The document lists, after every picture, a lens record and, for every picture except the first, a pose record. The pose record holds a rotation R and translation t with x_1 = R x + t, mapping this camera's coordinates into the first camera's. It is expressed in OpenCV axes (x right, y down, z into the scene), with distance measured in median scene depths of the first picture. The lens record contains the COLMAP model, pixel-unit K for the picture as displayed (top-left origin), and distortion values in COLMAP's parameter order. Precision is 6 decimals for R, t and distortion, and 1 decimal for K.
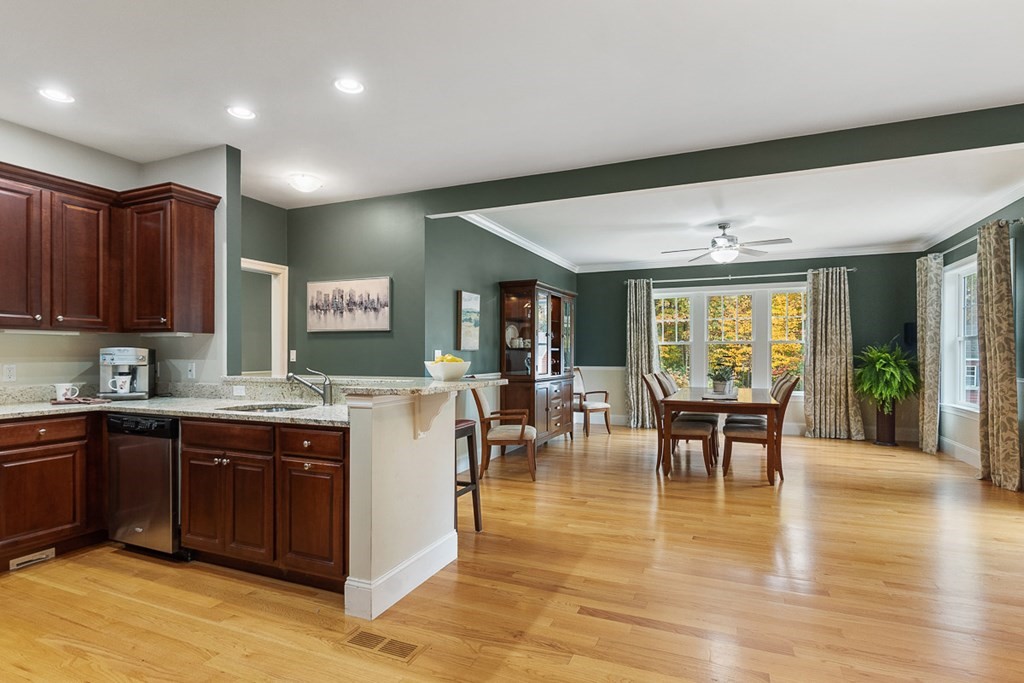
lens RADIAL K [[524.2, 0, 511.7], [0, 524.2, 349.9], [0, 0, 1]] dist [-0.002407, -0.000118]
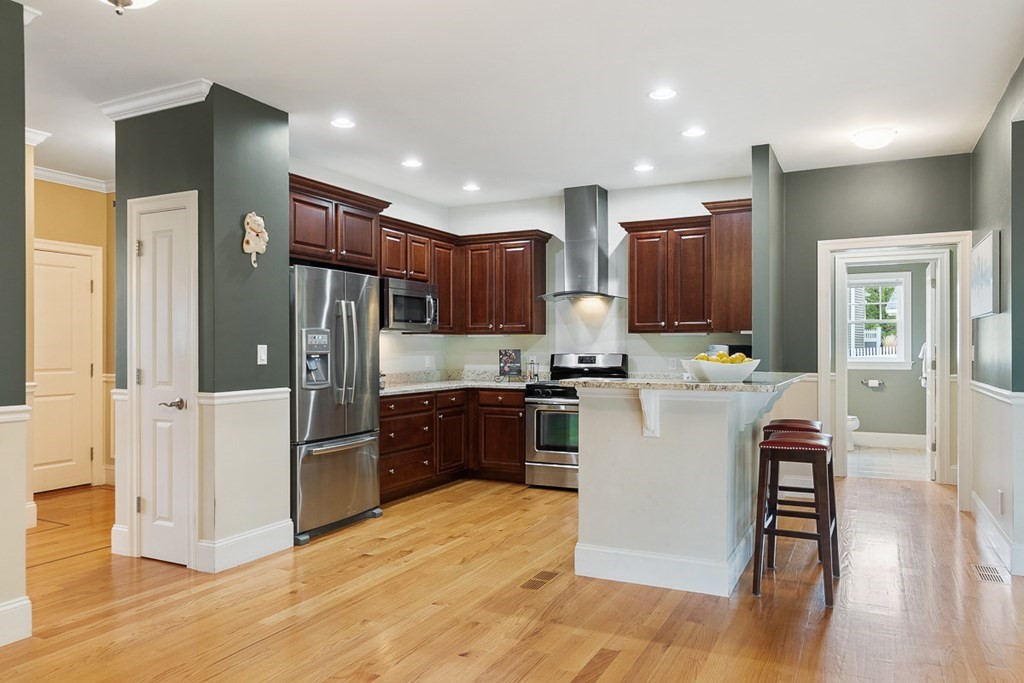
lens RADIAL K [[716.1, 0, 512.0], [0, 716.1, 341.5], [0, 0, 1]] dist [-0.000874, 0.000120]
pose [[-0.053274, -0.016234, -0.998448, 1.301992], [-0.000085, 0.999868, -0.016252, 0.018504], [0.998580, -0.000781, -0.053269, 0.907299]]
